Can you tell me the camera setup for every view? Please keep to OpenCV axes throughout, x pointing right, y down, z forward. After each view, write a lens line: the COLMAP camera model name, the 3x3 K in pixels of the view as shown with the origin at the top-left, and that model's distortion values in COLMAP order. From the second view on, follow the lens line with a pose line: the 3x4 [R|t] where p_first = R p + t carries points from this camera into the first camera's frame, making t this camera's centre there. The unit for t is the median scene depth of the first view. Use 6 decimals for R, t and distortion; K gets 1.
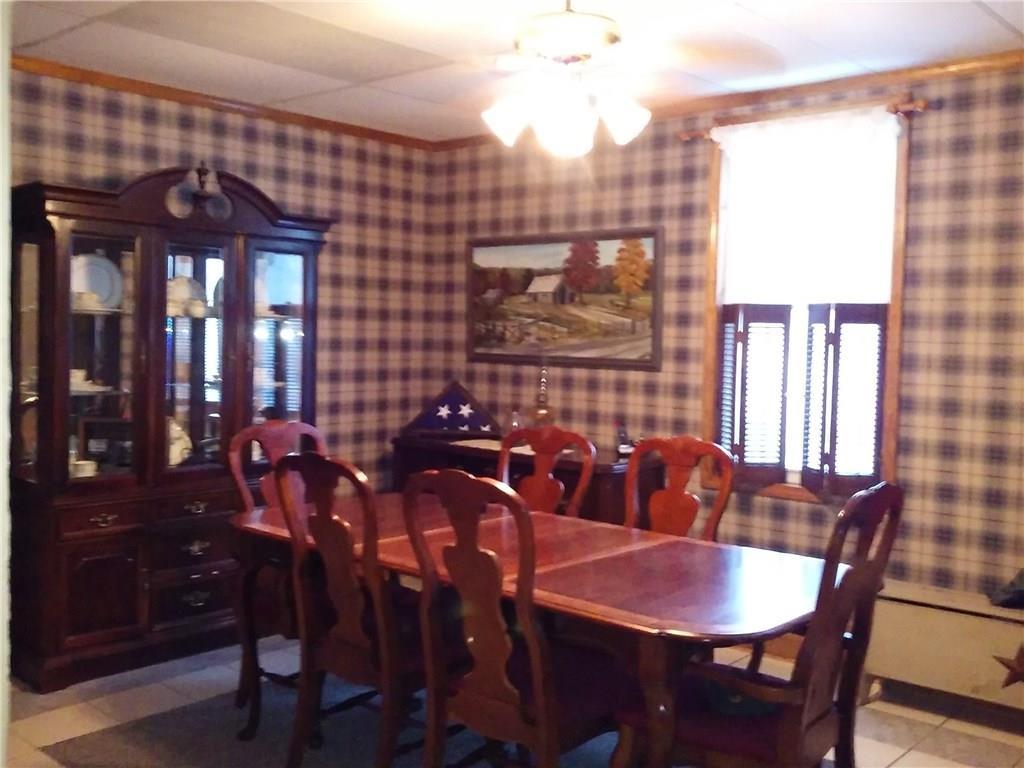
lens RADIAL K [[1025.6, 0, 514.6], [0, 1025.6, 374.2], [0, 0, 1]] dist [0.156288, -0.454987]
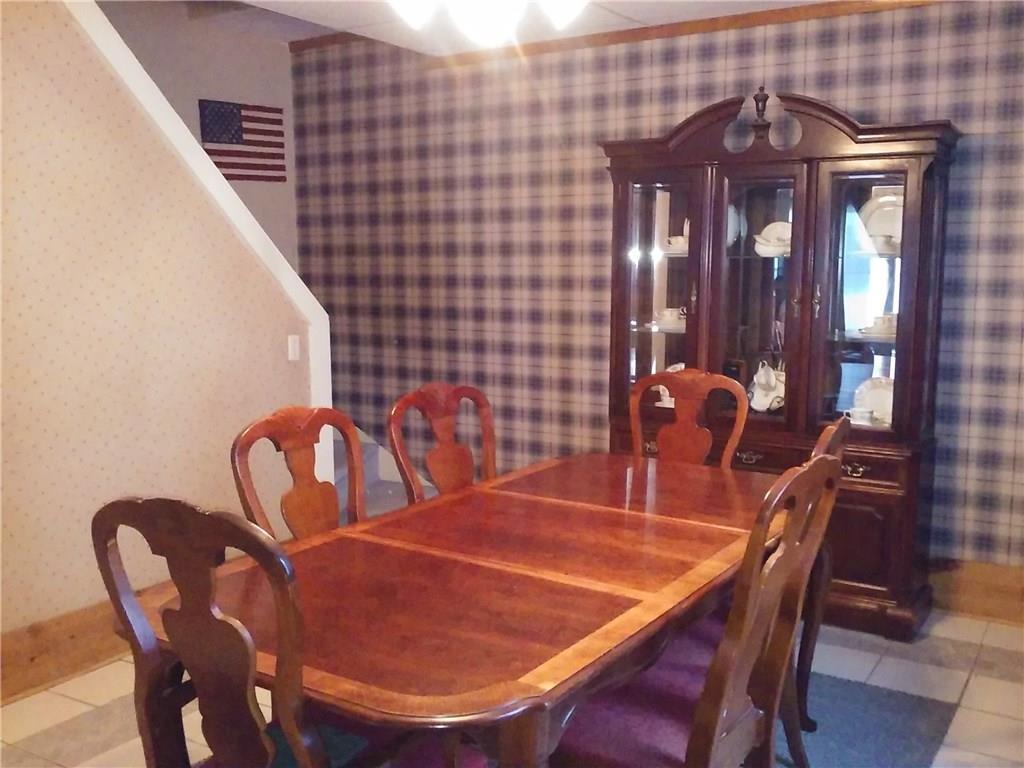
lens RADIAL K [[1025.6, 0, 514.6], [0, 1025.6, 374.2], [0, 0, 1]] dist [0.156288, -0.454987]
pose [[0.147850, 0.097938, -0.984149, 0.600894], [-0.038947, 0.994890, 0.093156, -0.028646], [0.988243, 0.024556, 0.150909, 0.658427]]
